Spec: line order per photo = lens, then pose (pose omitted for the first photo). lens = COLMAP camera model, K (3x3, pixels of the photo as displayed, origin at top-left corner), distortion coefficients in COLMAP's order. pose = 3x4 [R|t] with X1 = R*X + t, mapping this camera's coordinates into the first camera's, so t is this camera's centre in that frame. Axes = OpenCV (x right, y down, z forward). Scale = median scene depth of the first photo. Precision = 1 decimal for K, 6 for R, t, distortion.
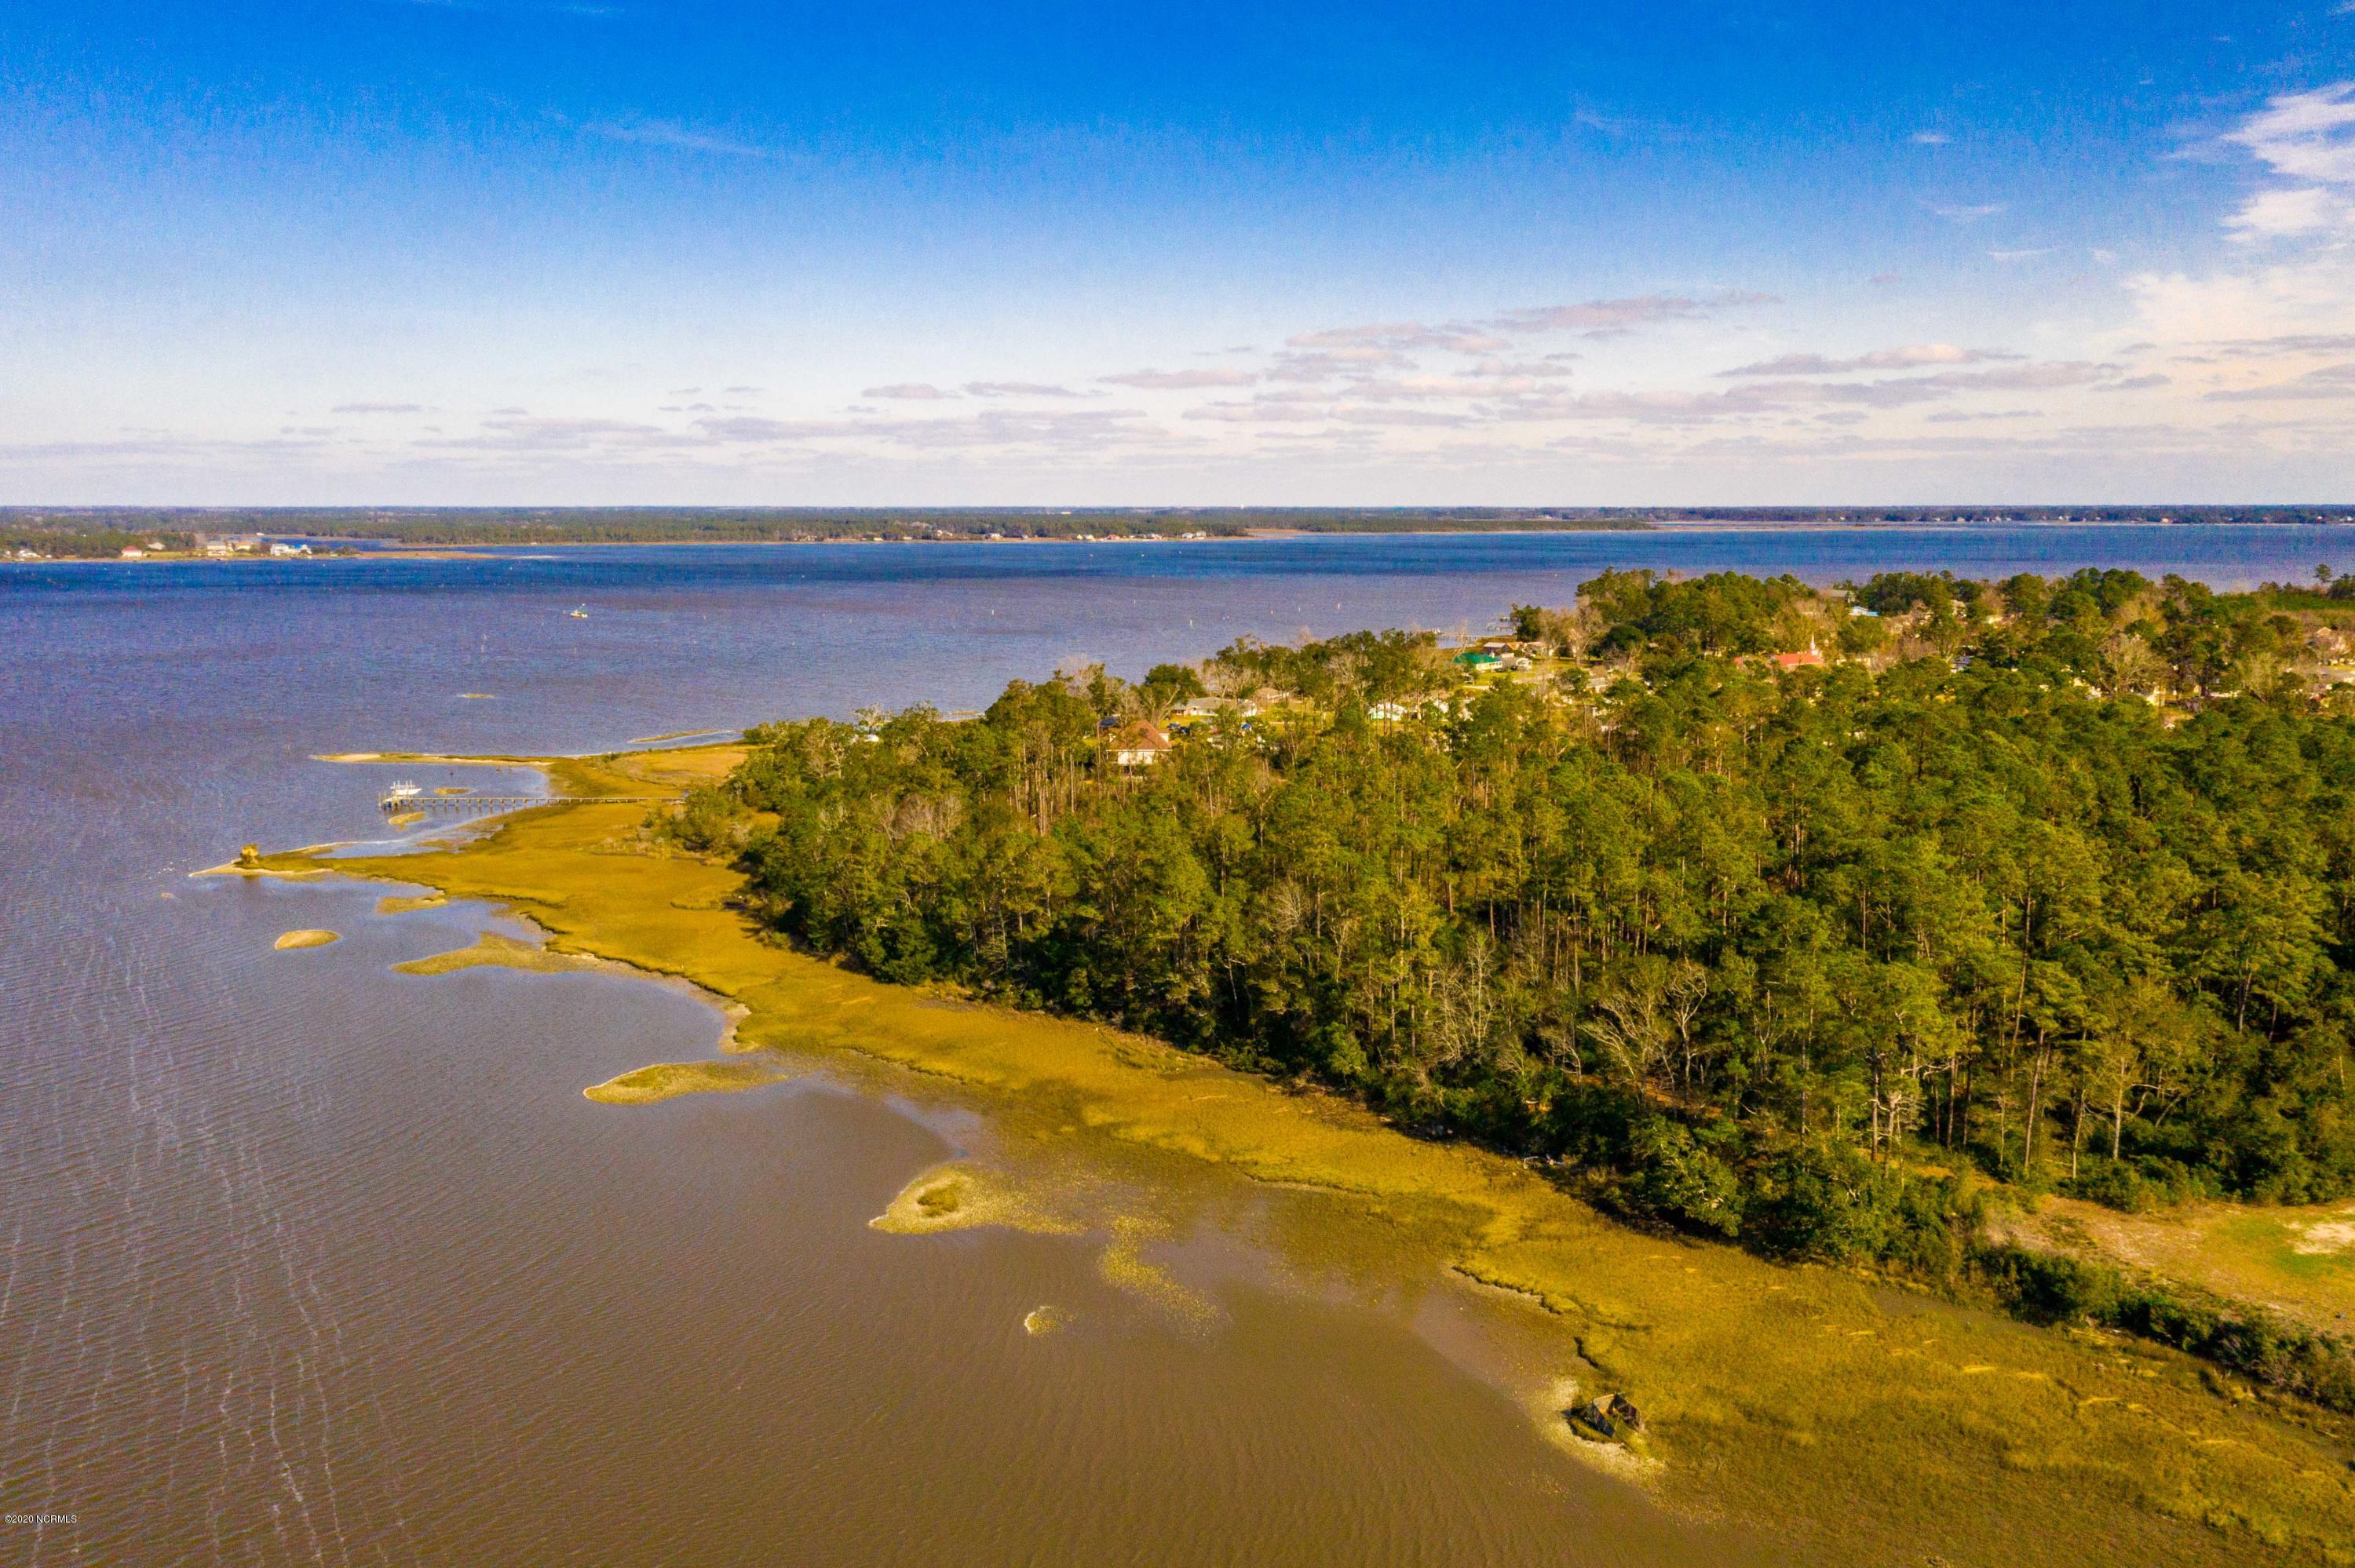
lens RADIAL K [[1870.5, 0, 1168.5], [0, 1870.5, 789.3], [0, 0, 1]] dist [0.011209, 0.002252]
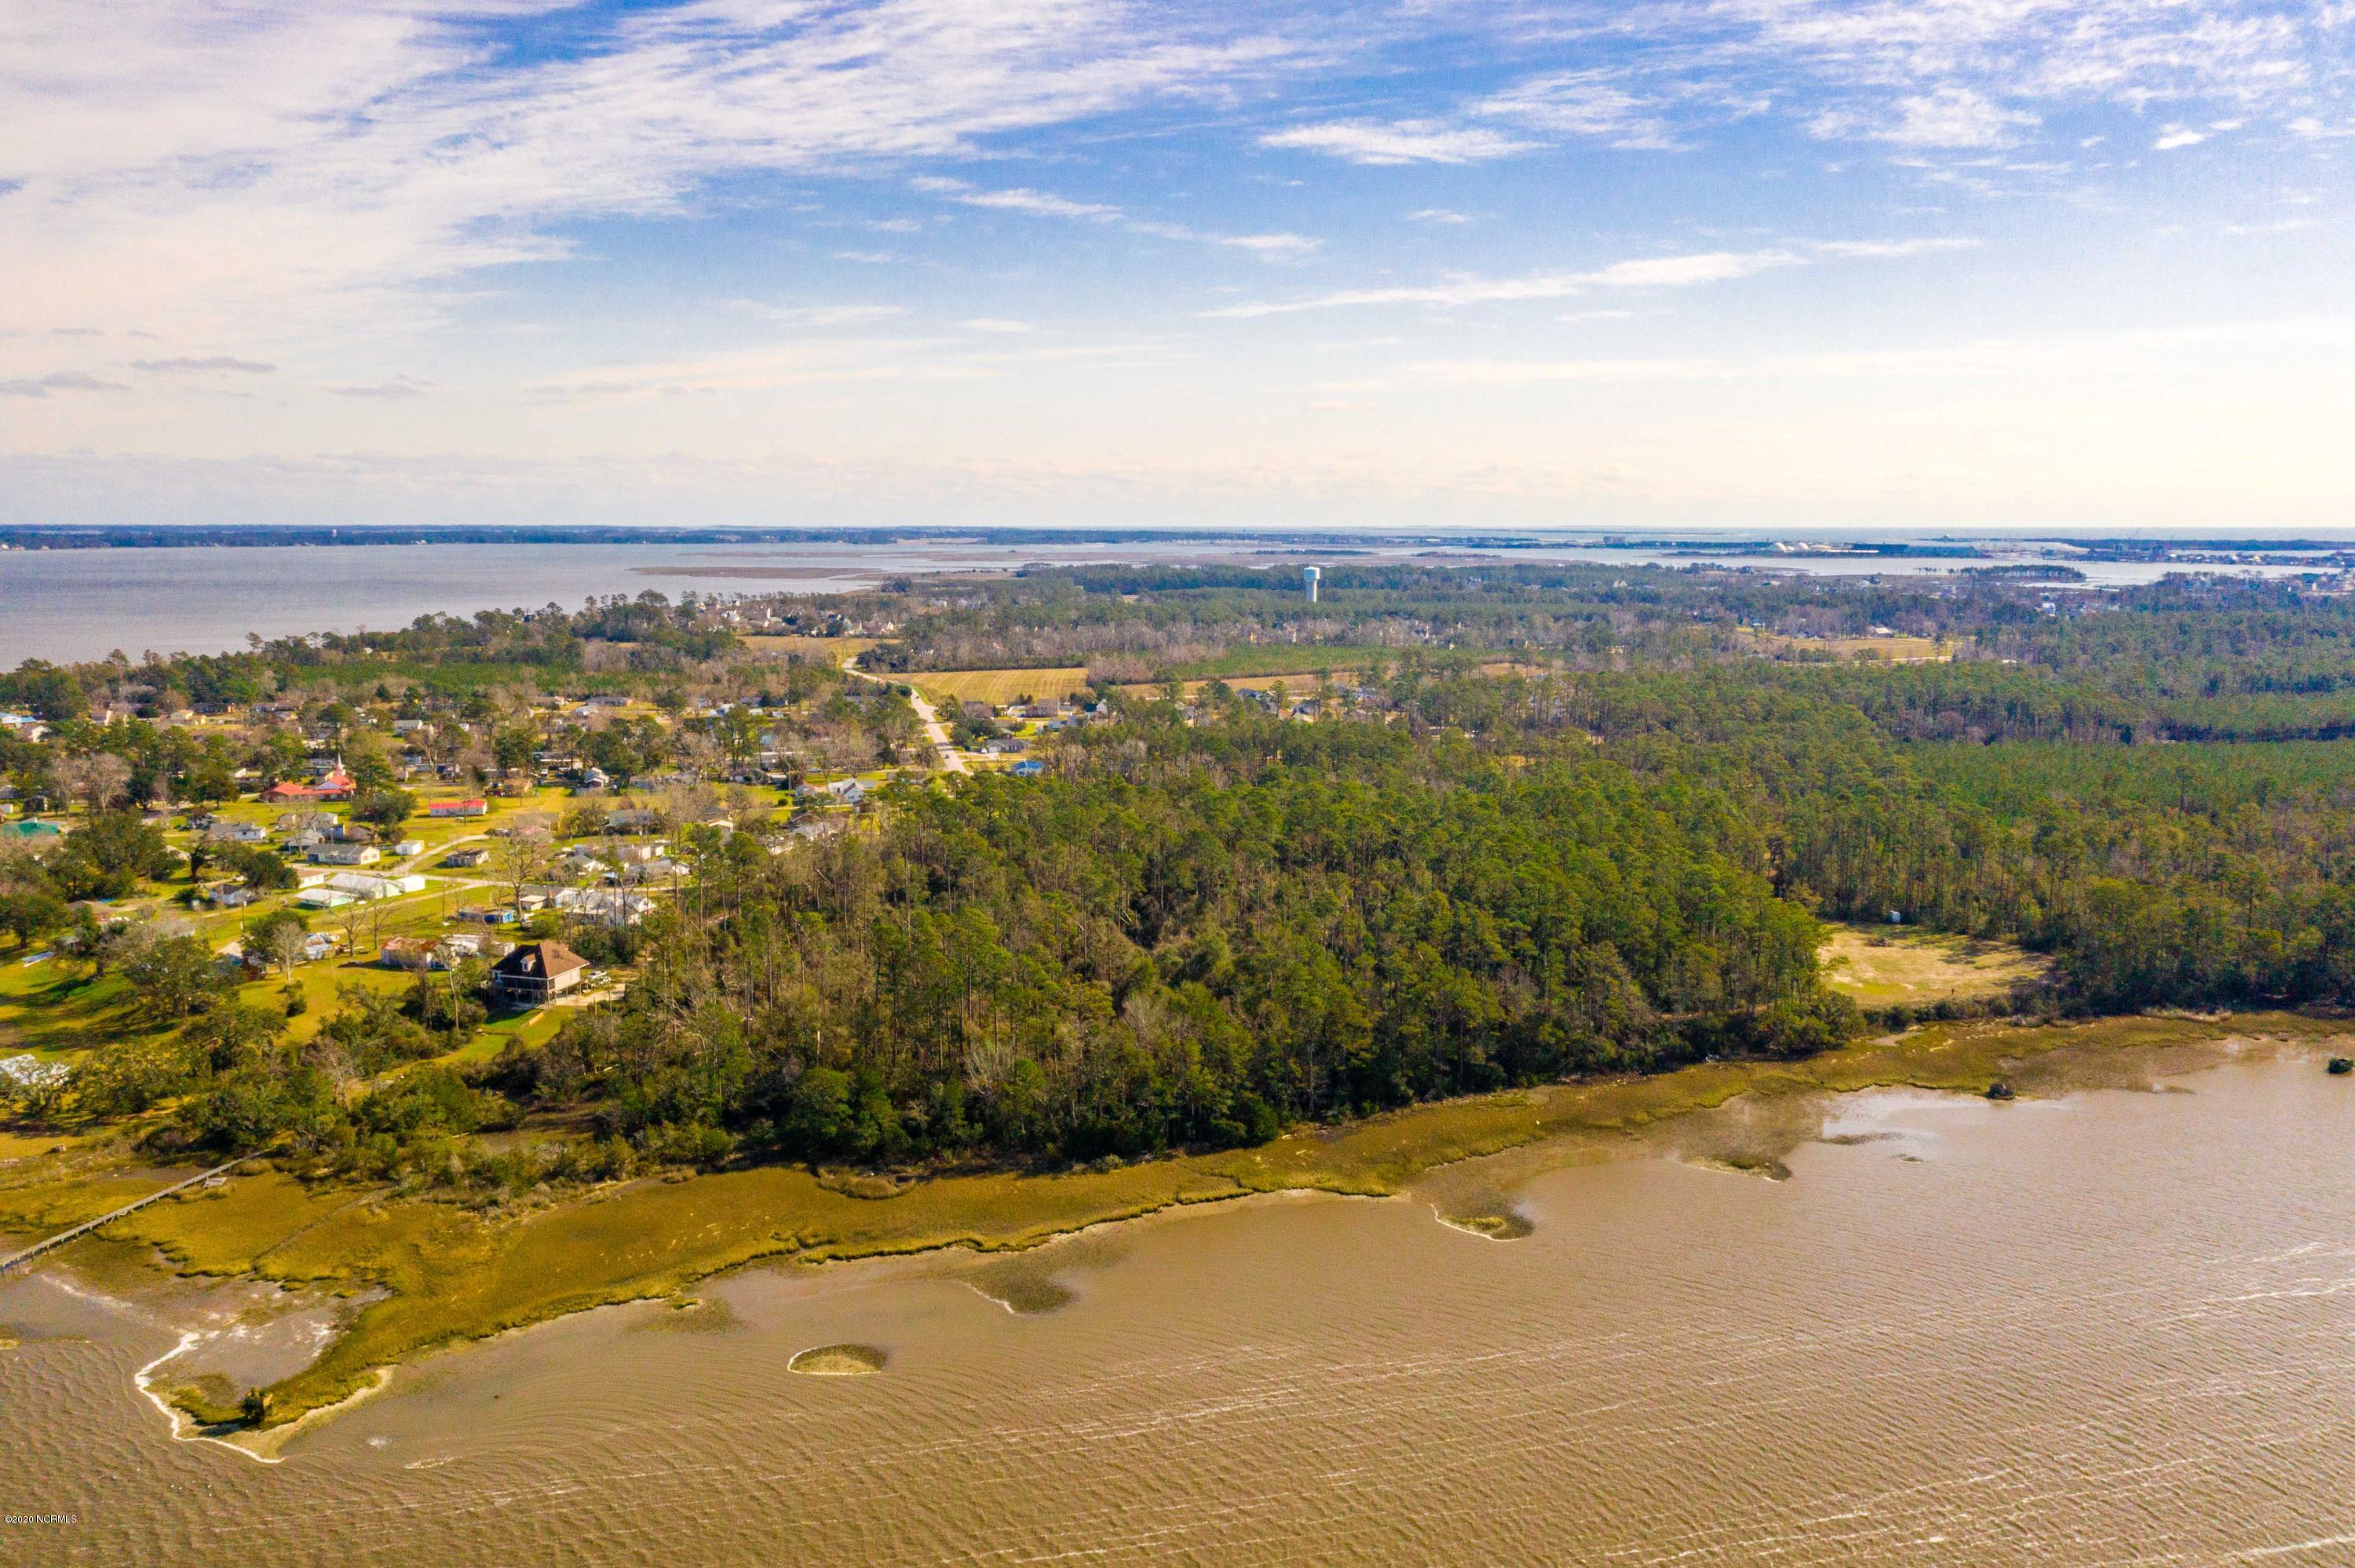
lens RADIAL K [[1870.5, 0, 1186.6], [0, 1870.5, 782.0], [0, 0, 1]] dist [0.011209, 0.002252]
pose [[0.299426, -0.132100, 0.944930, -1.903443], [0.144310, 0.985246, 0.092008, -0.372440], [-0.943143, 0.108813, 0.314072, 0.916432]]
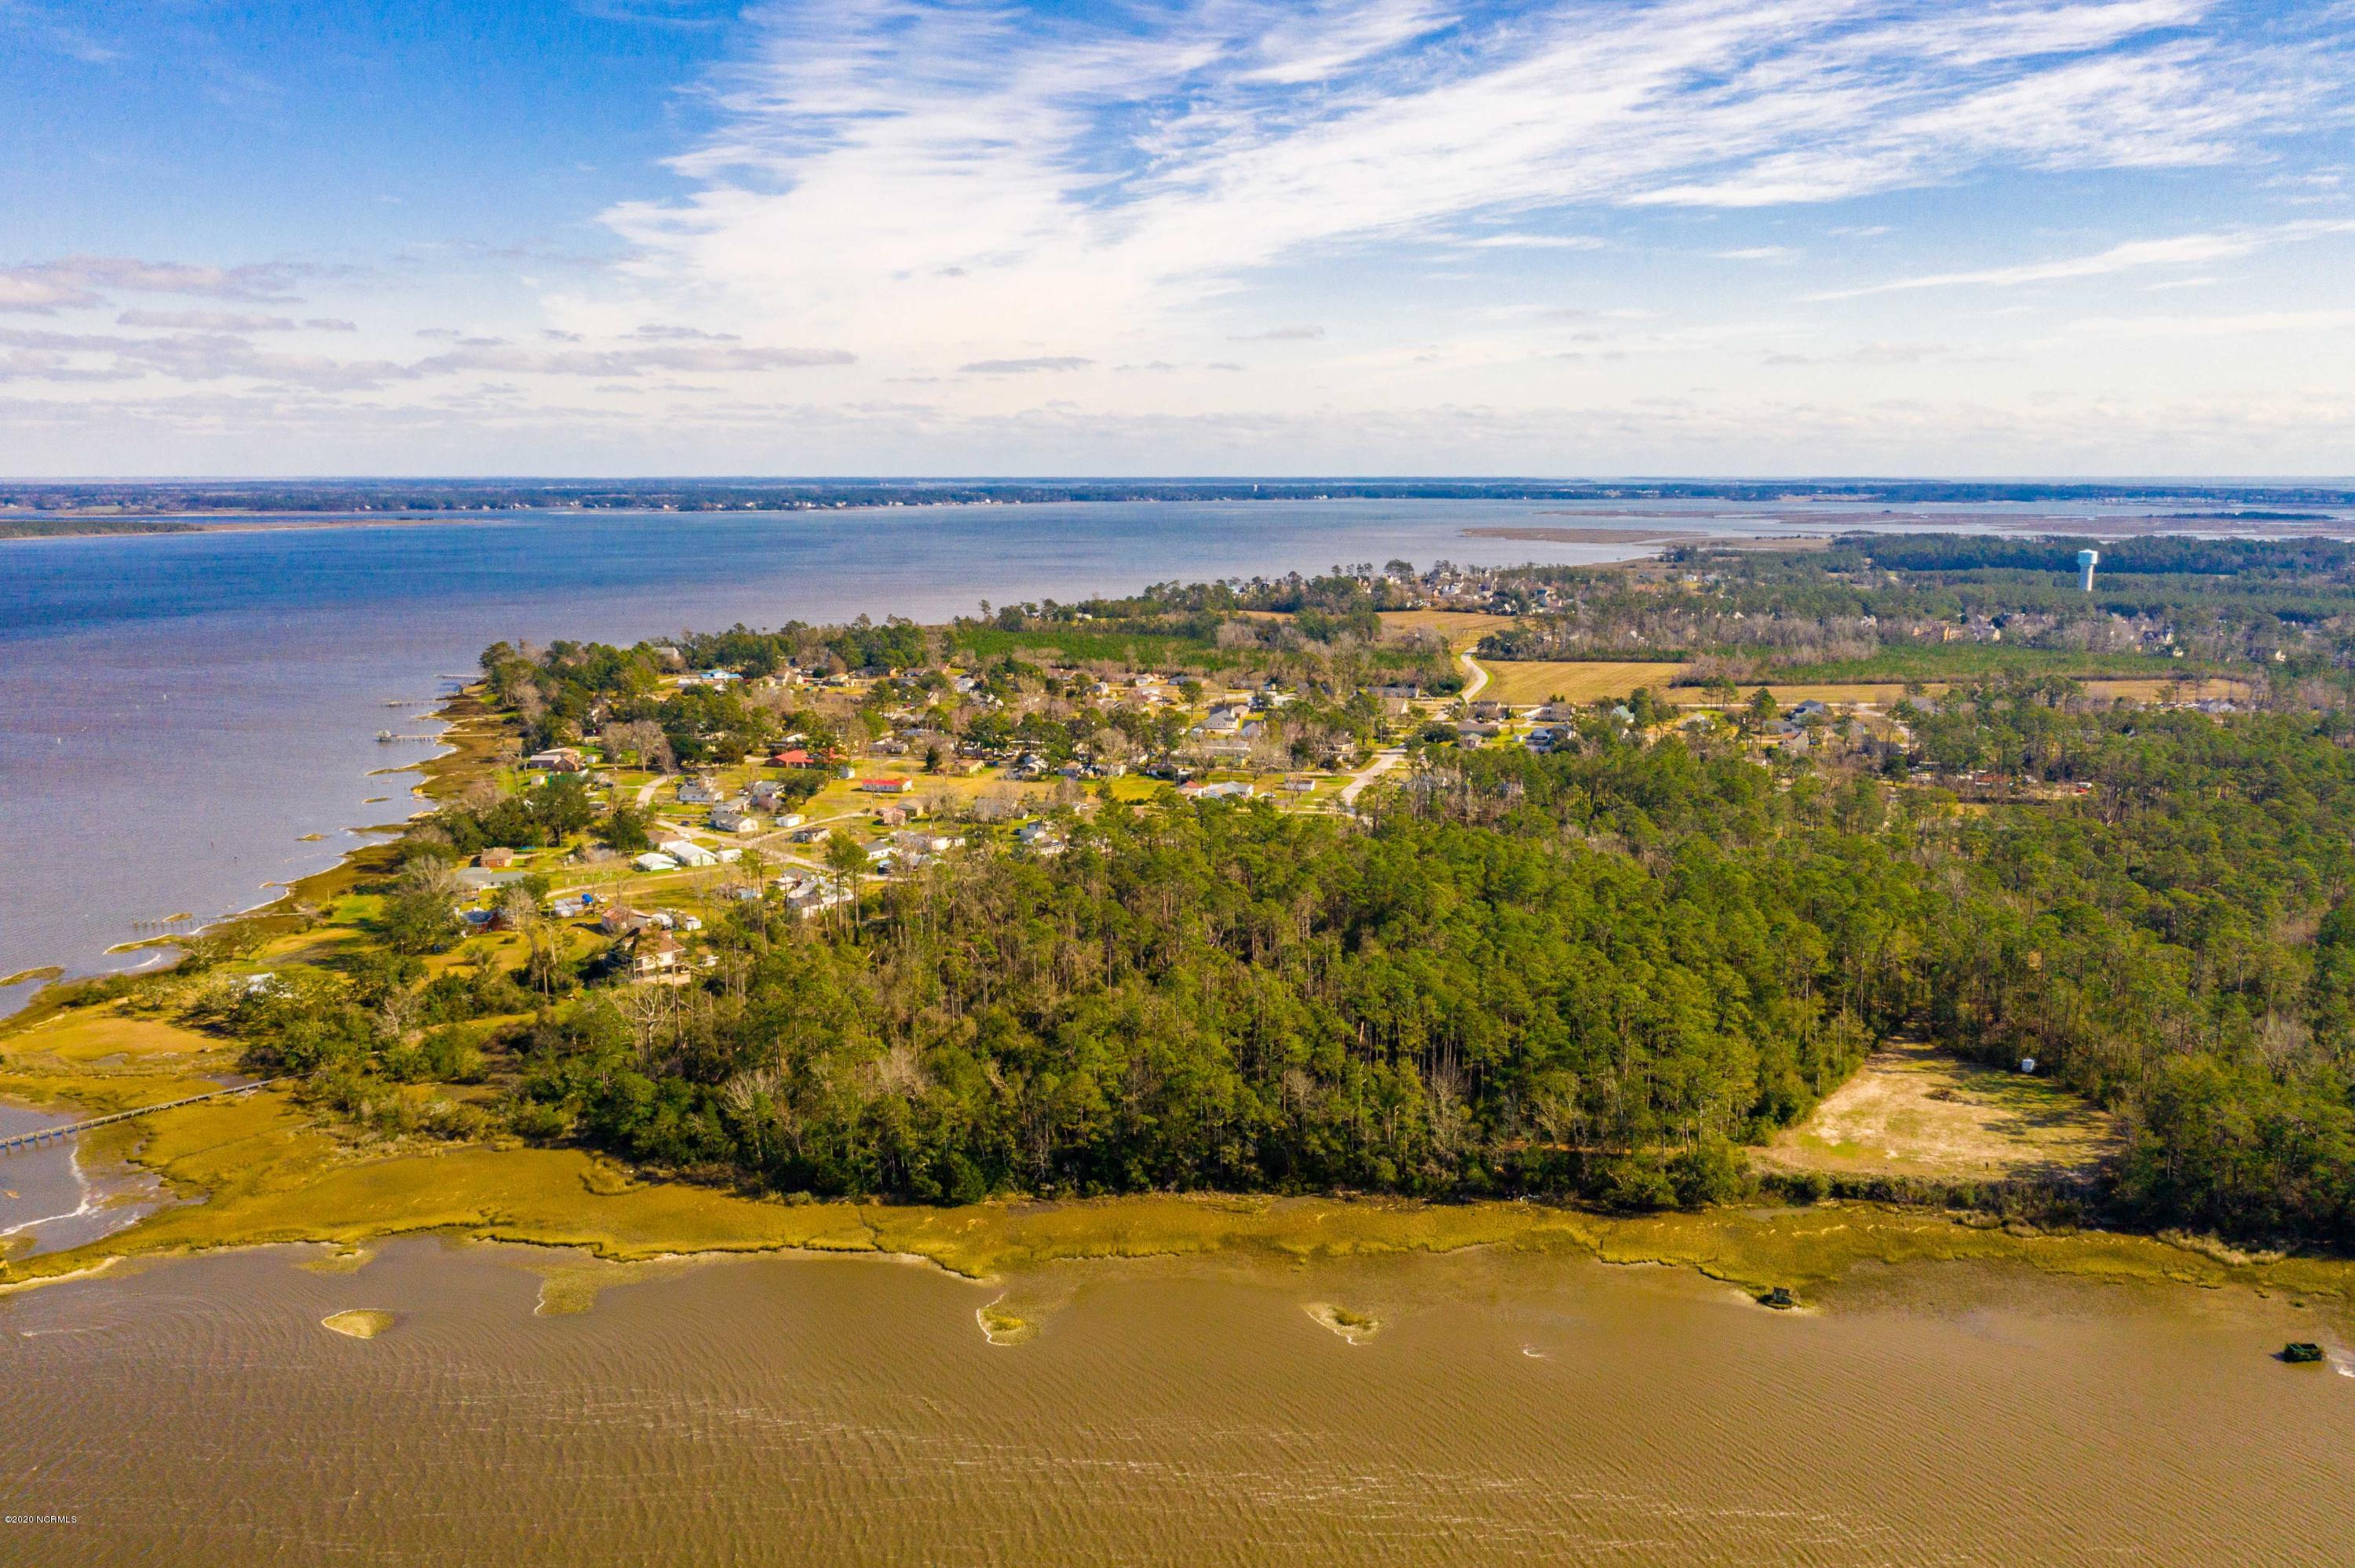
lens RADIAL K [[1870.5, 0, 1181.7], [0, 1870.5, 782.9], [0, 0, 1]] dist [0.011209, 0.002252]
pose [[0.712086, -0.117892, 0.692123, -1.324728], [0.109268, 0.992398, 0.056620, -0.361348], [-0.693537, 0.035309, 0.719555, -0.096748]]
